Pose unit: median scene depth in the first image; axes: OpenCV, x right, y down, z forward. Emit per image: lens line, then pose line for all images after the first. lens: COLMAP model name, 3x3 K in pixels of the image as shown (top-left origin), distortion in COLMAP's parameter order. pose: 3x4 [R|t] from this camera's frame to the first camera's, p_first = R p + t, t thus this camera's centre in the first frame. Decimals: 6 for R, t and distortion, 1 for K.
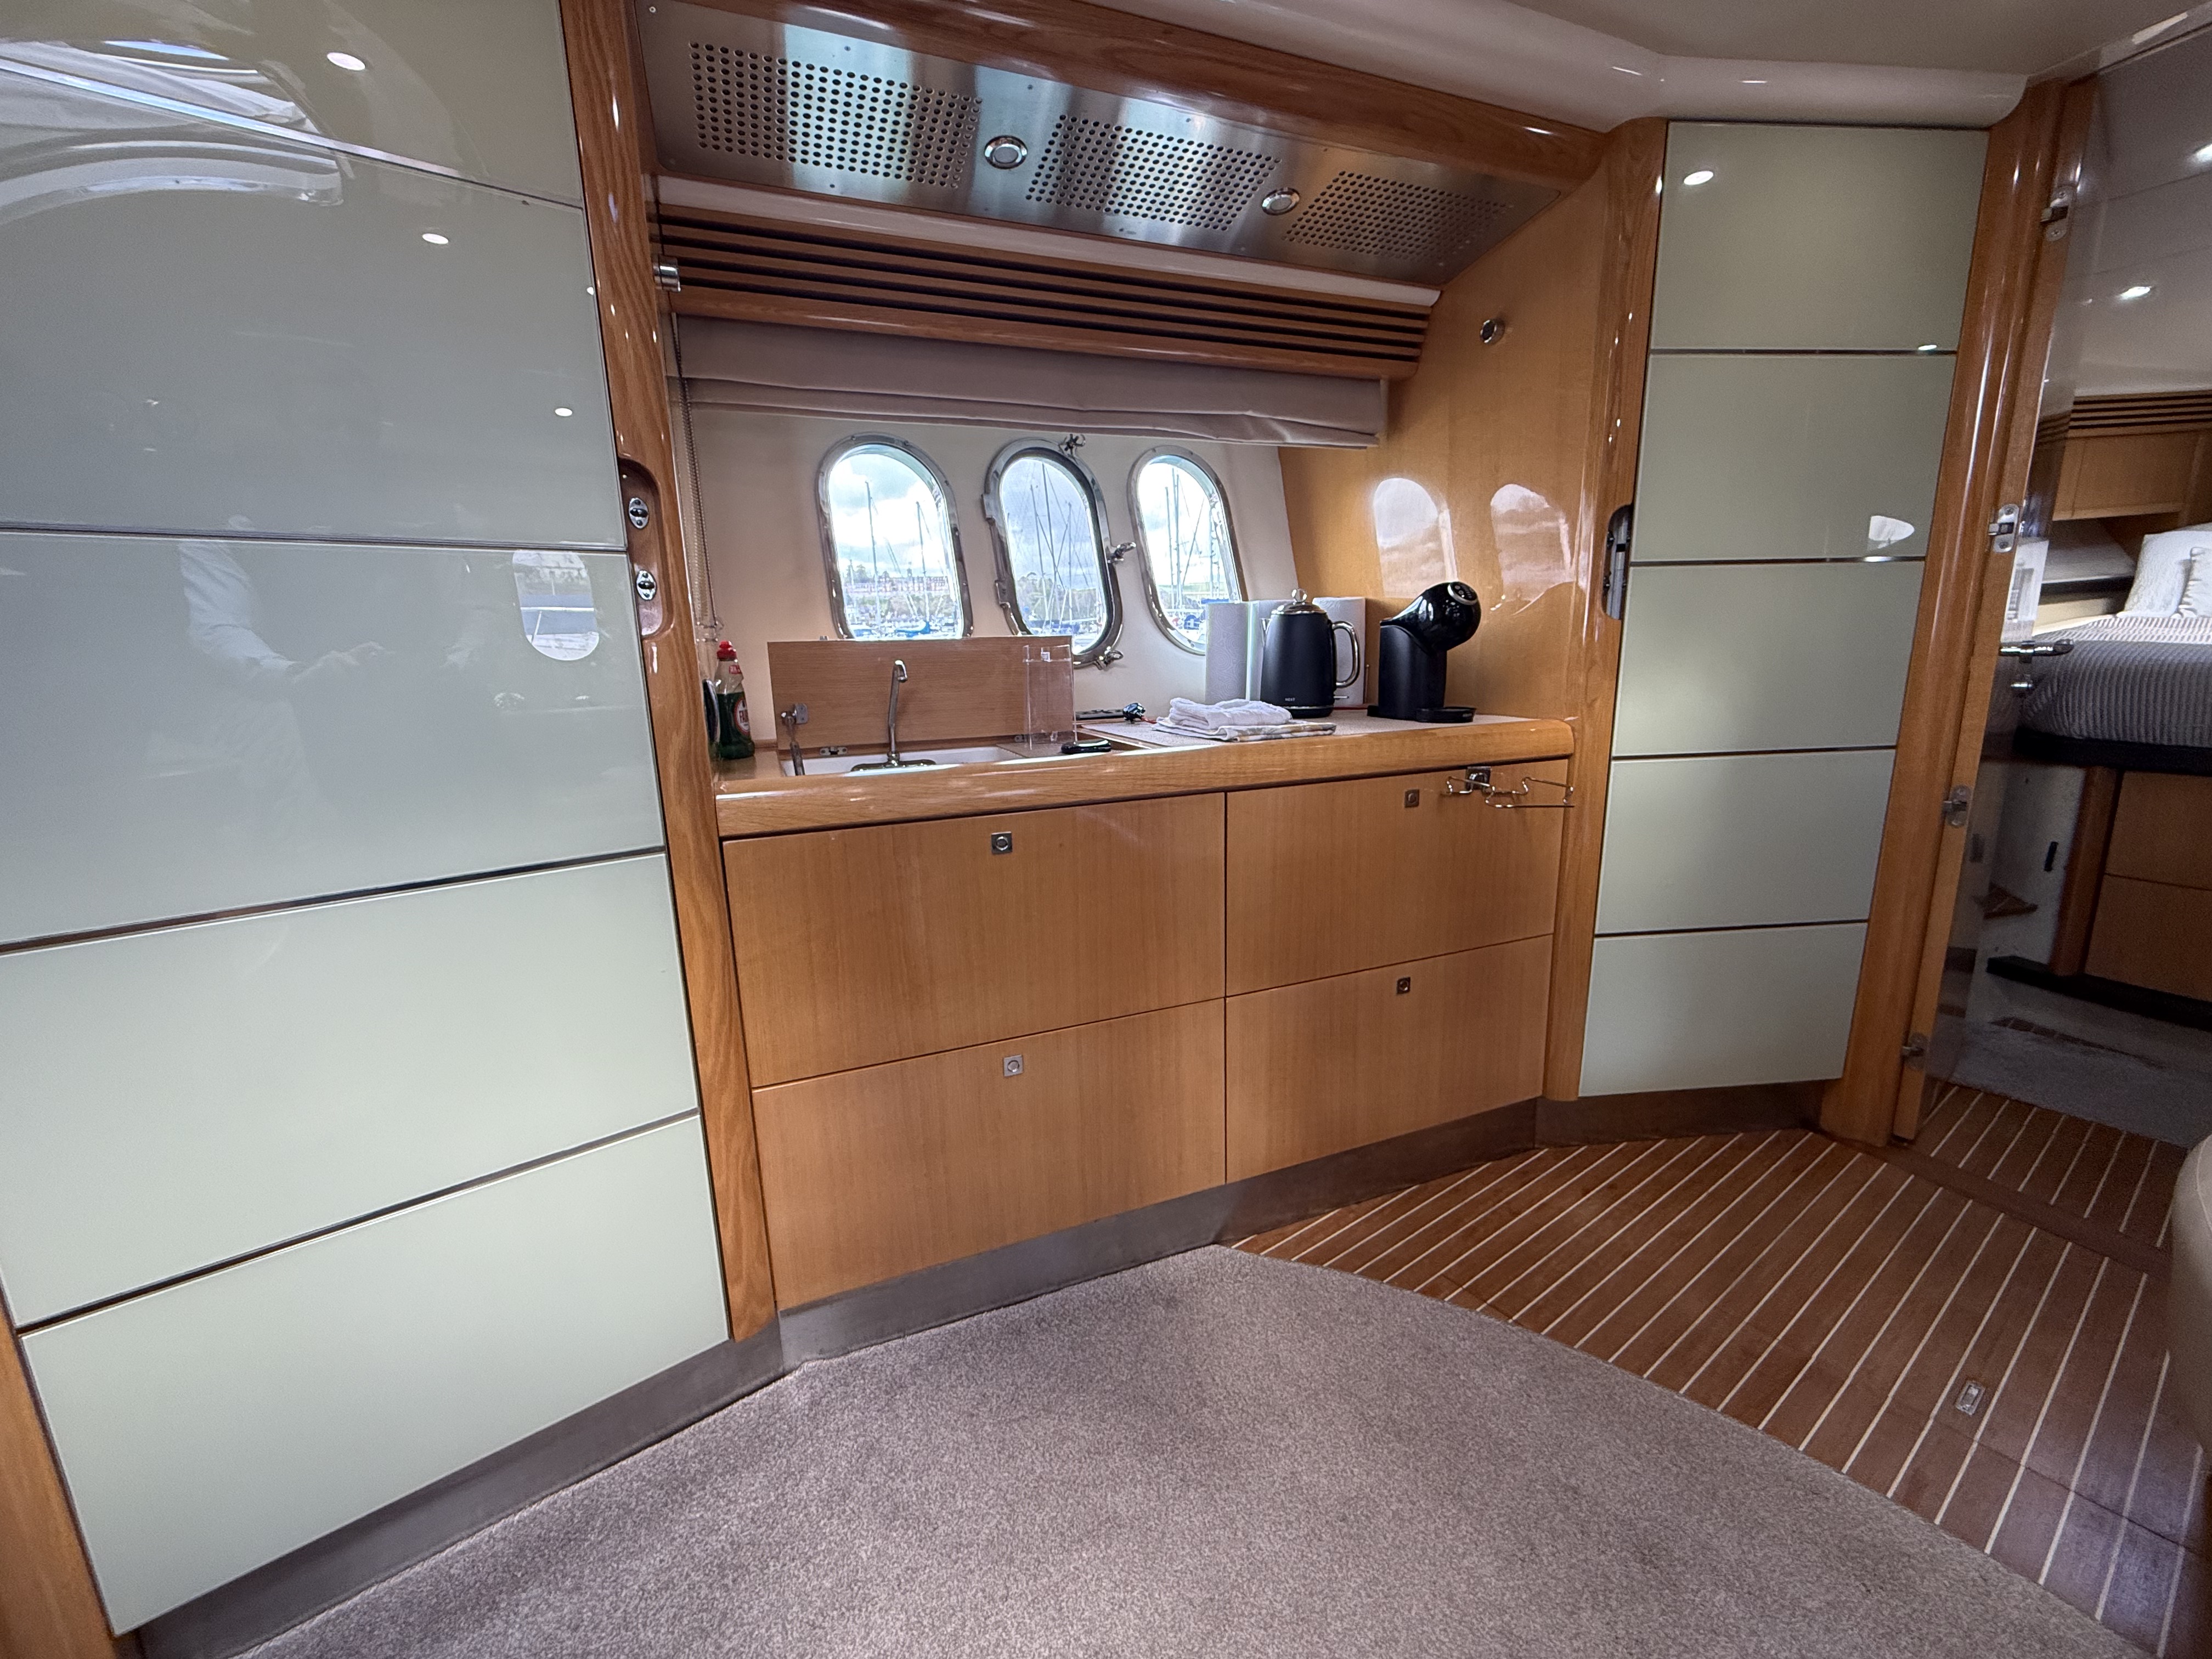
lens RADIAL K [[883.1, 0, 1103.1], [0, 883.1, 829.8], [0, 0, 1]] dist [0.001404, -0.000306]
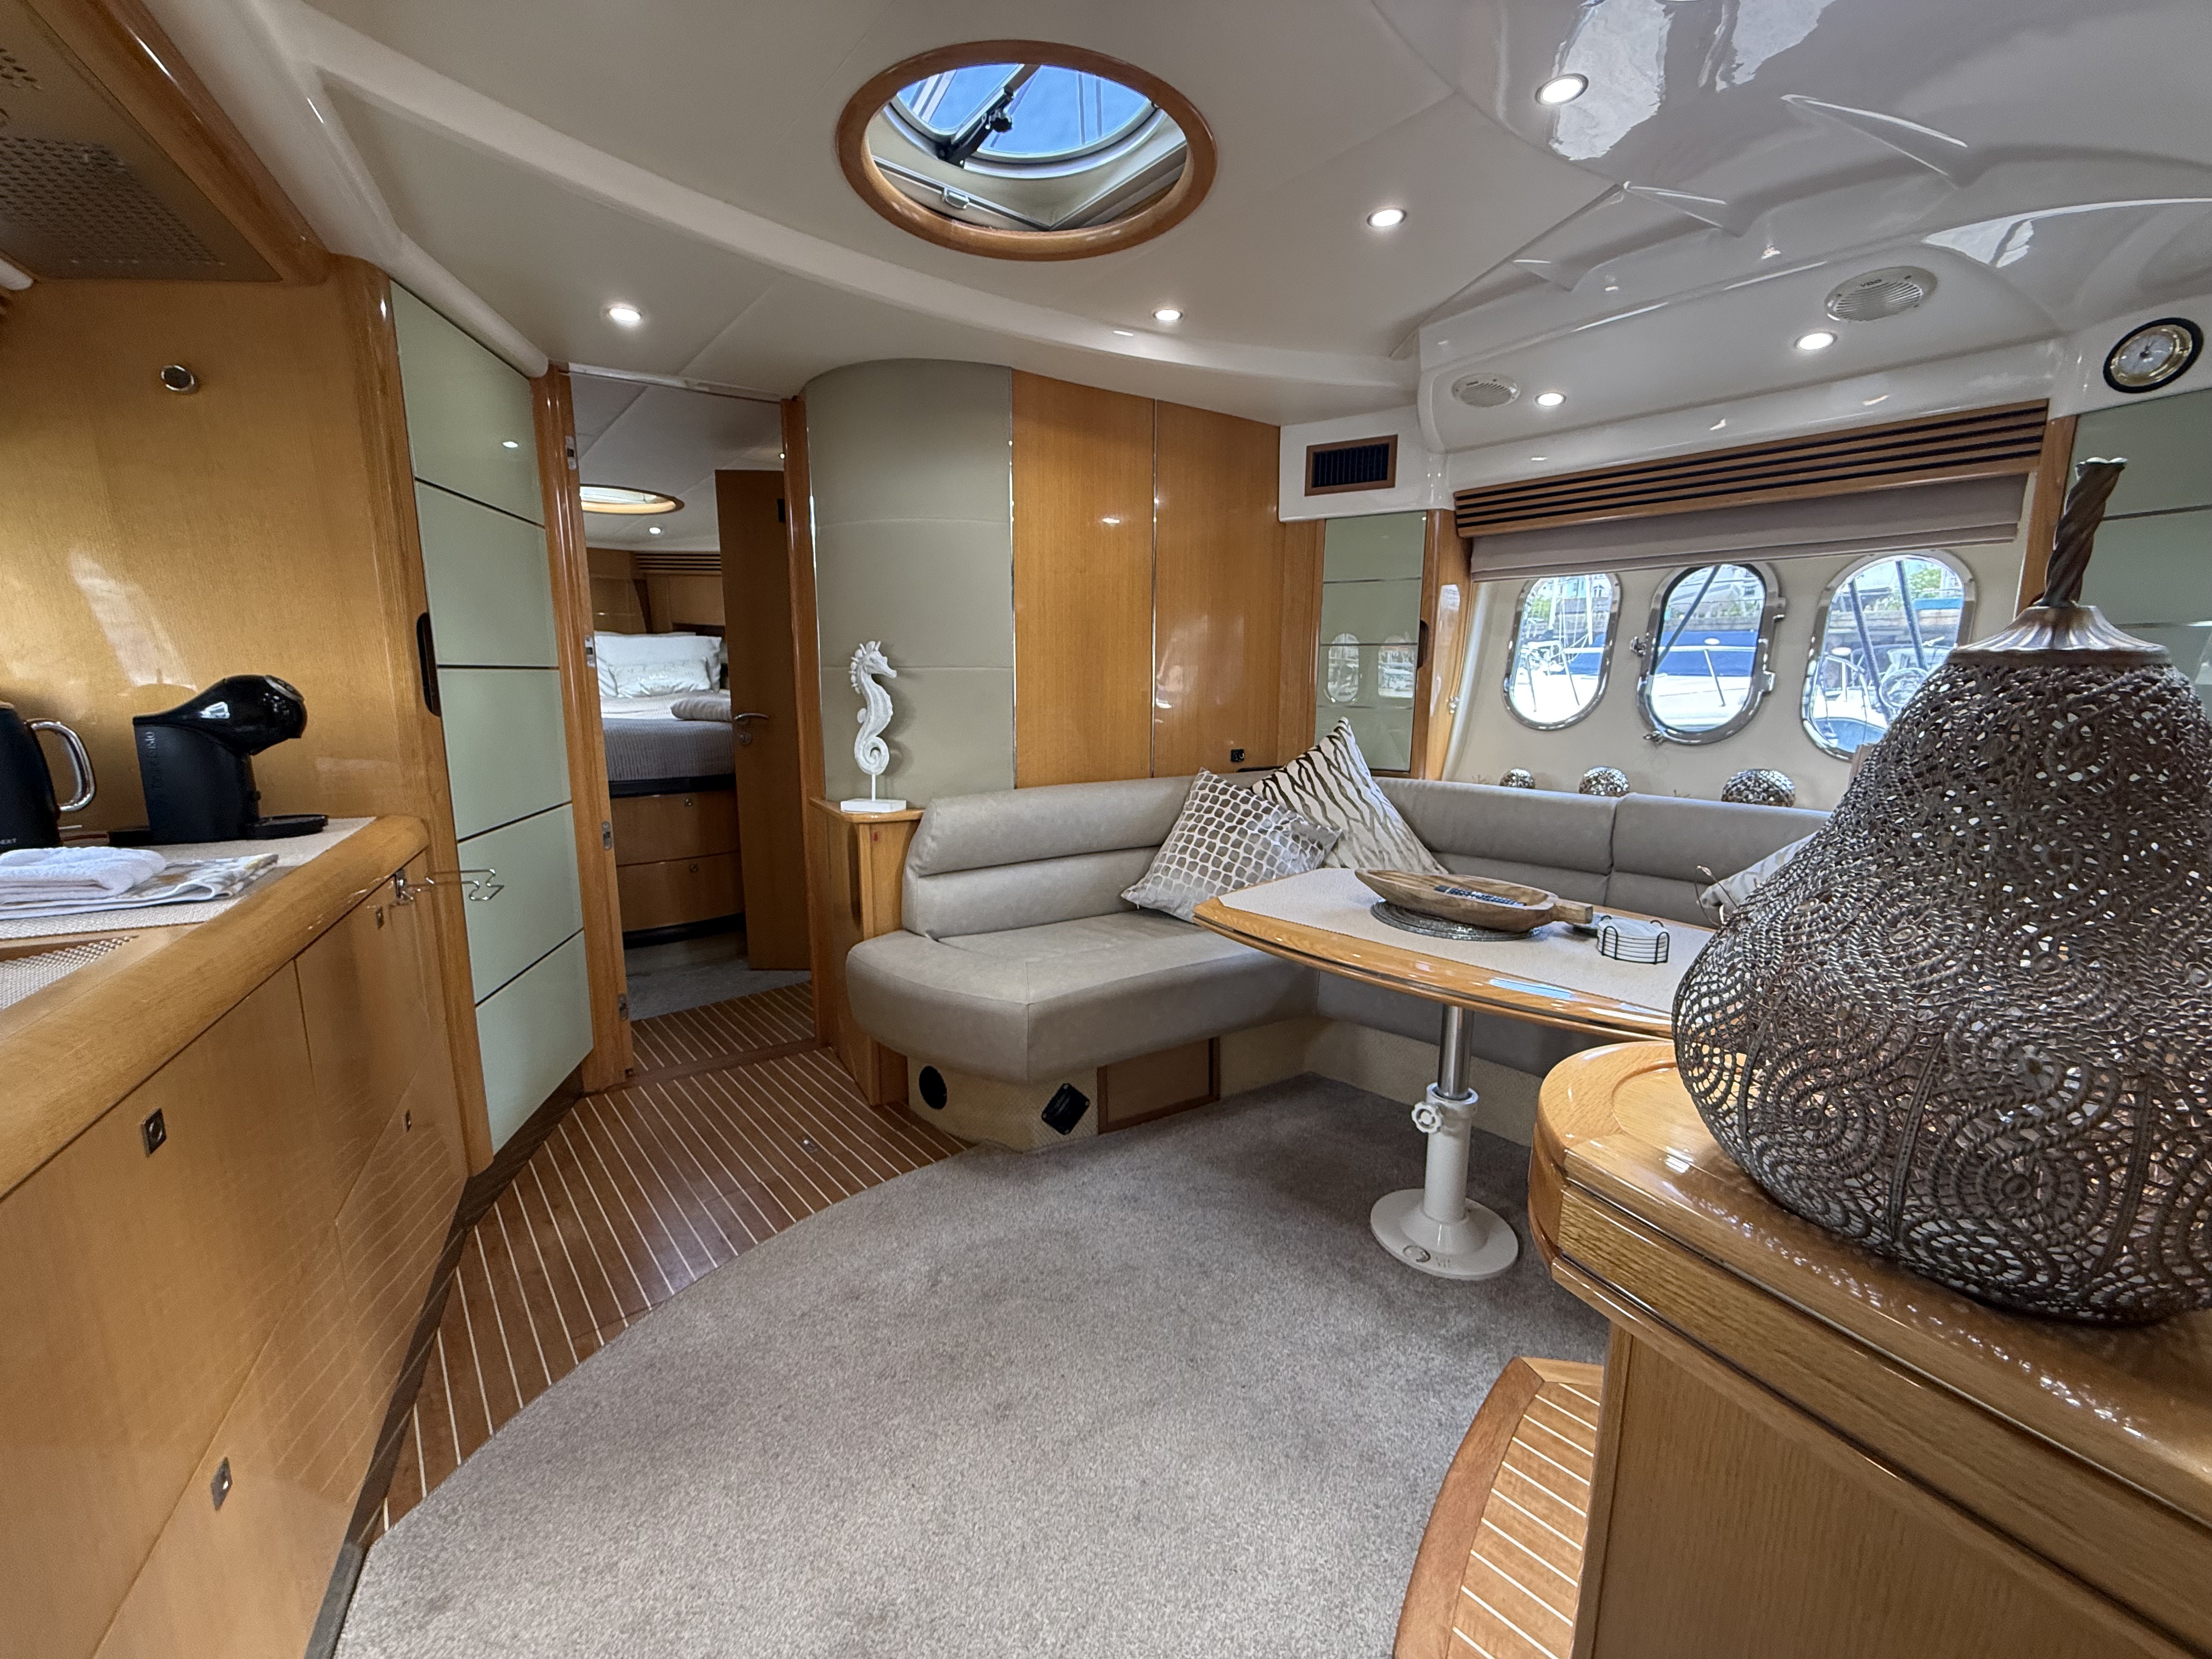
lens RADIAL K [[883.1, 0, 1110.5], [0, 883.1, 829.1], [0, 0, 1]] dist [0.001404, -0.000306]
pose [[-0.084455, -0.143183, 0.986086, -0.533109], [0.192479, 0.968638, 0.157135, -0.107482], [-0.977660, 0.203072, -0.054247, 0.259604]]
